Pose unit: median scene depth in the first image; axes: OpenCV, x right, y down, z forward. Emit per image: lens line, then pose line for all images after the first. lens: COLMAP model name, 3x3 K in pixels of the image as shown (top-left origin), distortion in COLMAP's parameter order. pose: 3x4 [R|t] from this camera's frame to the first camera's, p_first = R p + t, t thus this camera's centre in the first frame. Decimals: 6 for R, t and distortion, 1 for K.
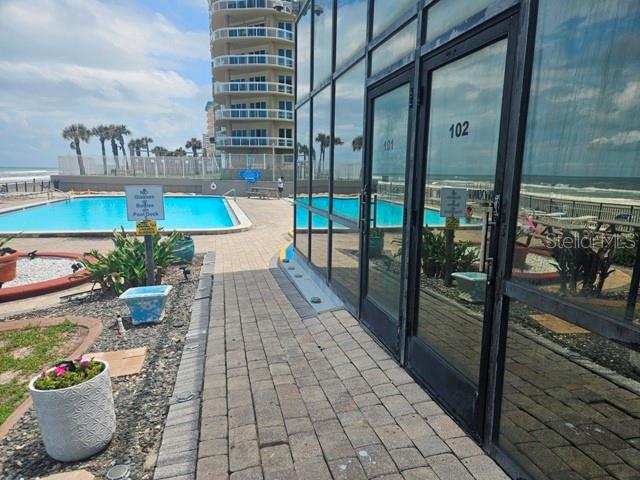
lens RADIAL K [[418.1, 0, 320.0], [0, 418.1, 240.0], [0, 0, 1]] dist [0.062237, -0.038006]
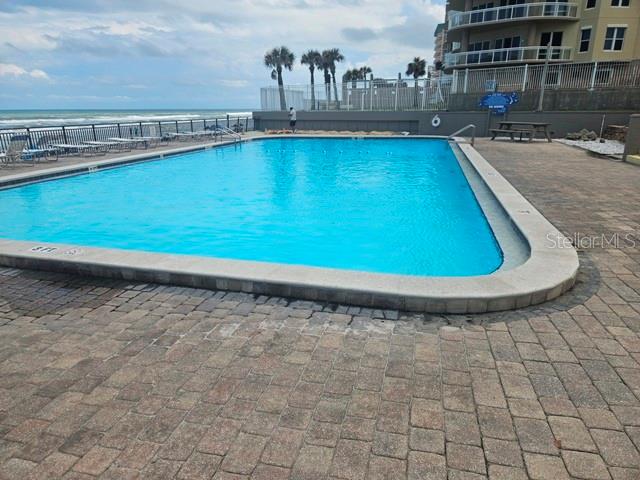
lens RADIAL K [[418.1, 0, 320.0], [0, 418.1, 240.0], [0, 0, 1]] dist [0.062237, -0.038006]
pose [[0.876983, 0.119292, -0.465479, -0.072955], [-0.052584, 0.986702, 0.153799, -0.031370], [0.477636, -0.110402, 0.871594, 0.275728]]
